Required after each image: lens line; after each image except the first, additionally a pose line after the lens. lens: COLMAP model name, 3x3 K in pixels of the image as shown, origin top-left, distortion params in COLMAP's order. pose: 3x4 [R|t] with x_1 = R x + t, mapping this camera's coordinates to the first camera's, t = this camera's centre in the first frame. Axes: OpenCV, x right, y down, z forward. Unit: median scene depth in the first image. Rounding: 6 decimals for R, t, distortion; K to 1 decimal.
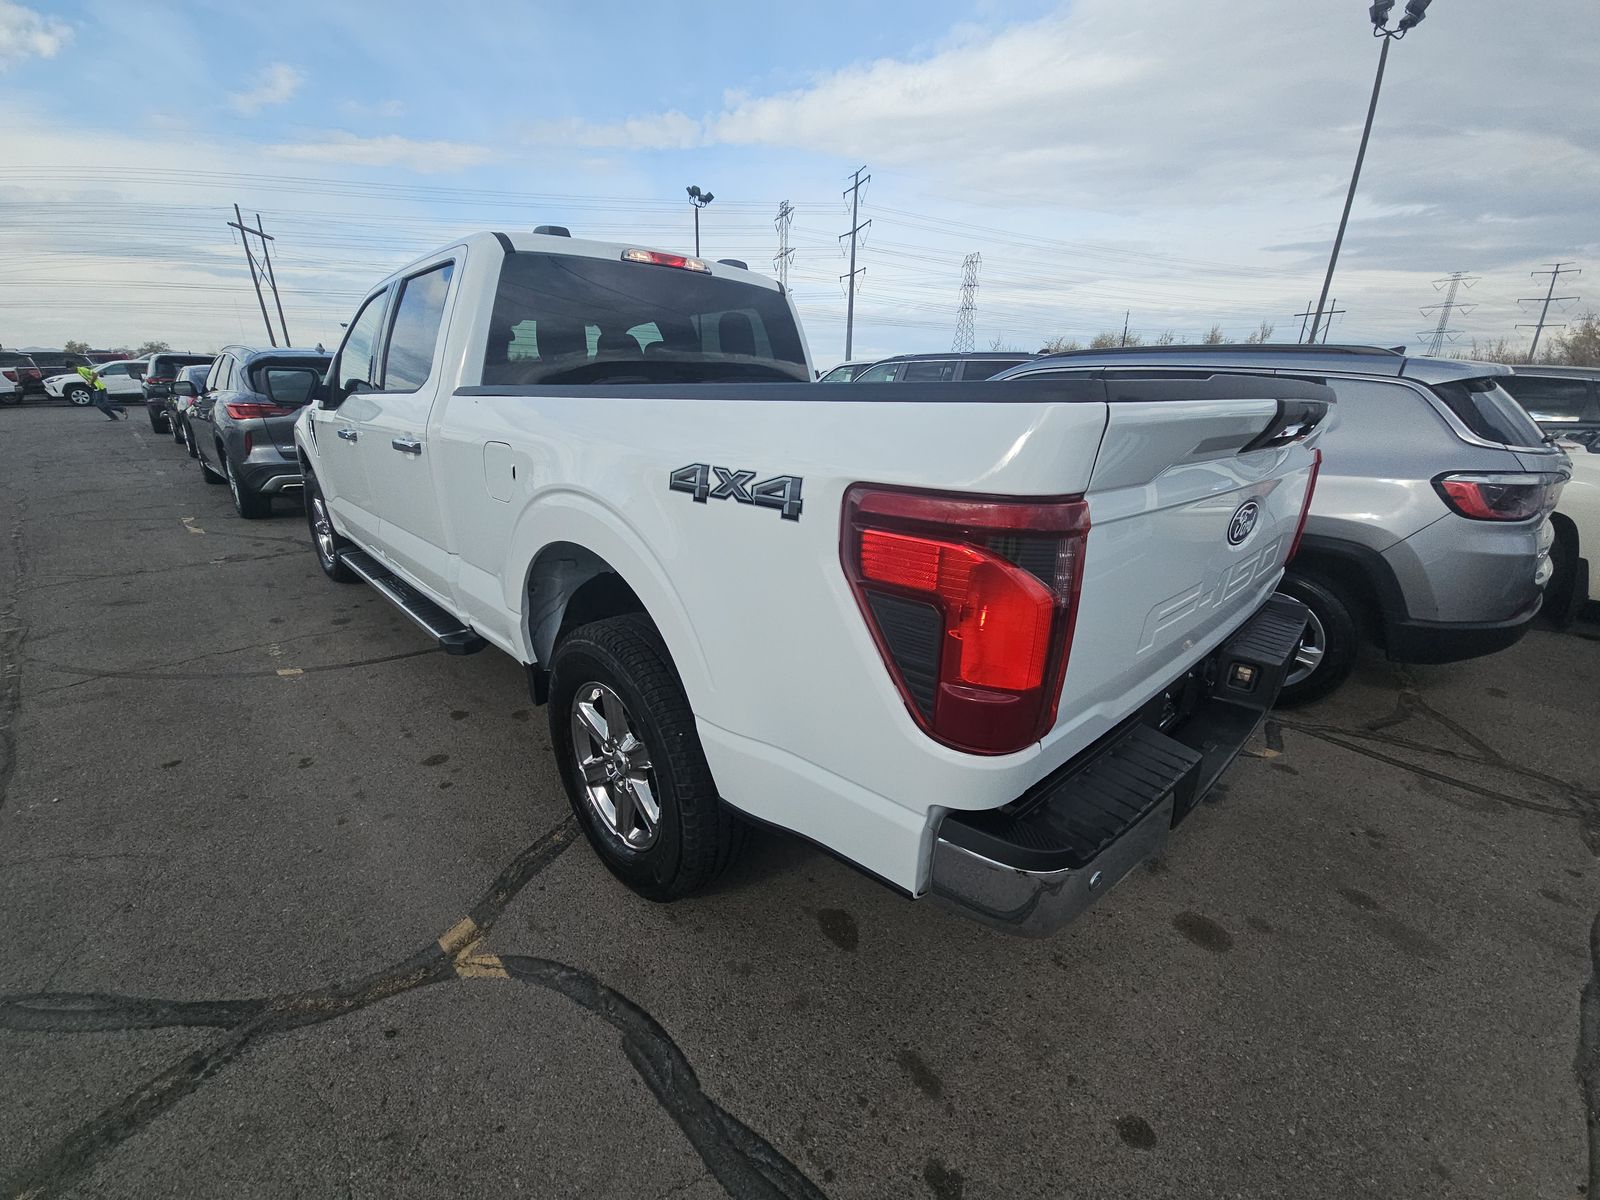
lens RADIAL K [[638.3, 0, 792.2], [0, 638.3, 600.2], [0, 0, 1]] dist [0.013996, -0.016580]
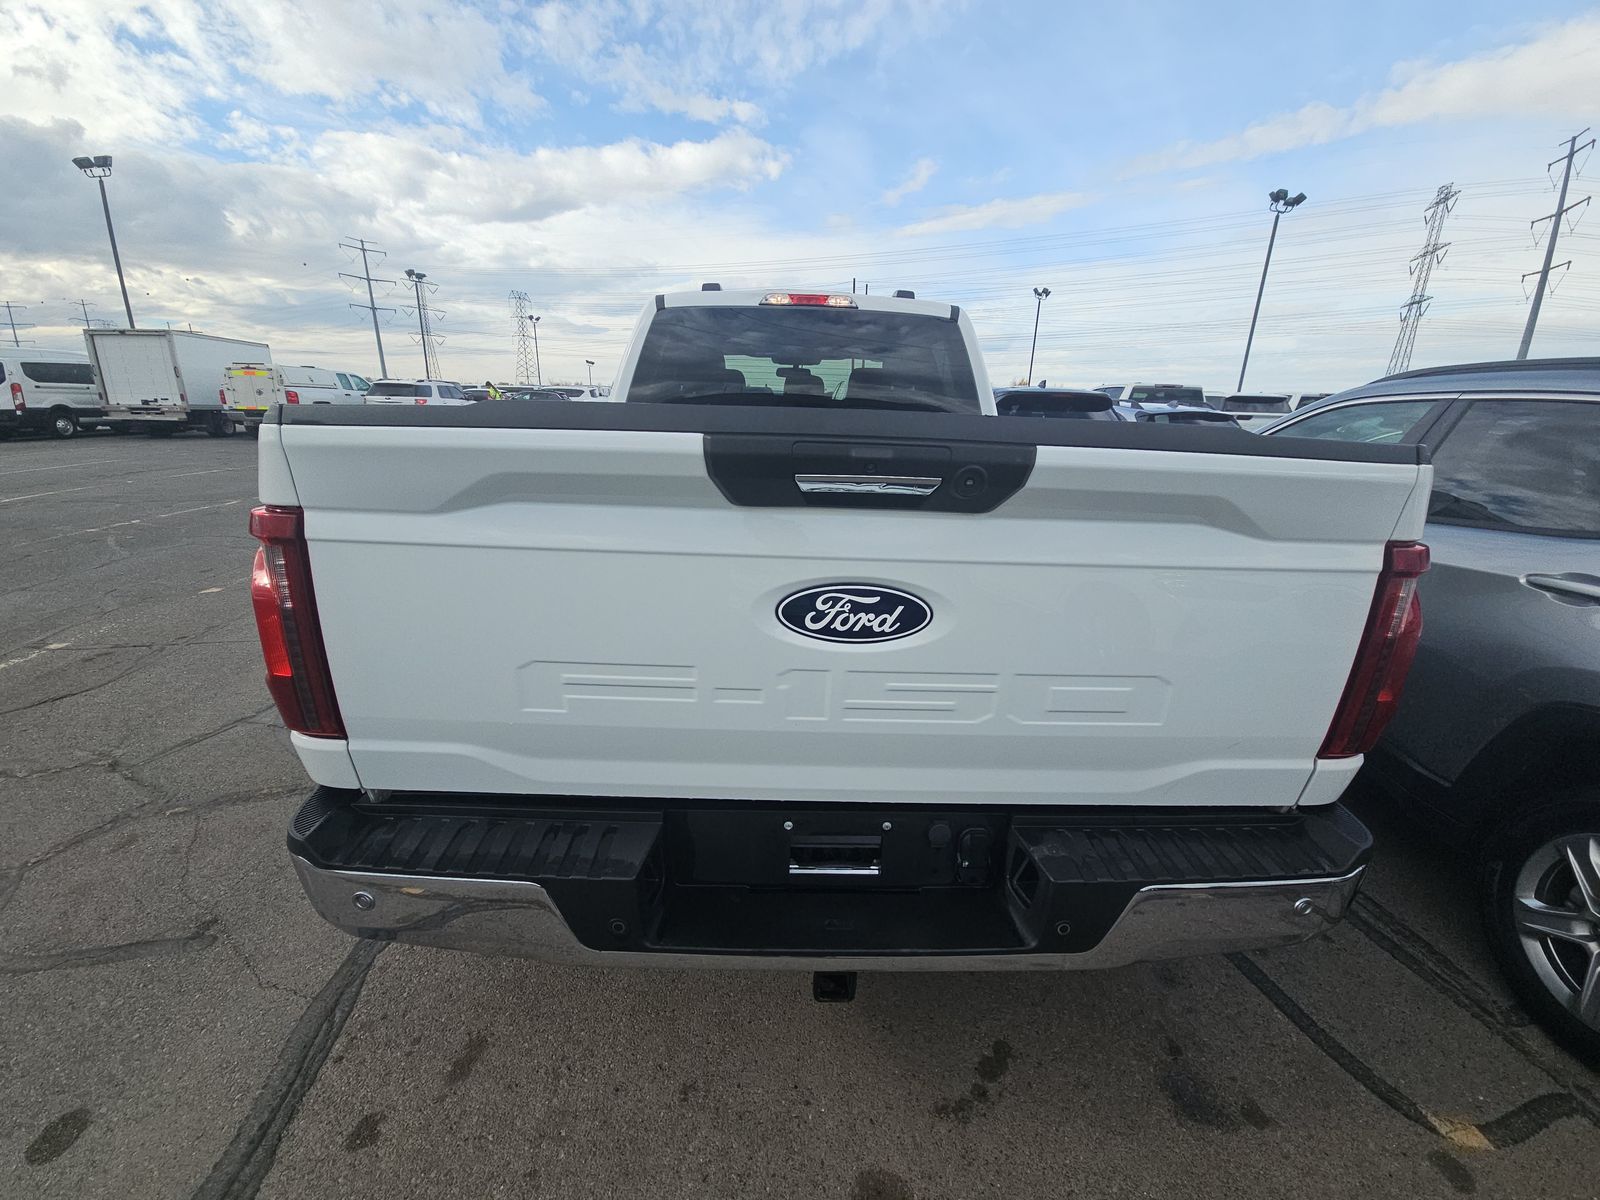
lens RADIAL K [[638.3, 0, 792.2], [0, 638.3, 600.2], [0, 0, 1]] dist [0.013996, -0.016580]
pose [[0.747789, 0.191876, -0.635606, 0.713346], [-0.224726, 0.973971, 0.029631, -0.088875], [0.624748, 0.120680, 0.771444, 0.281988]]
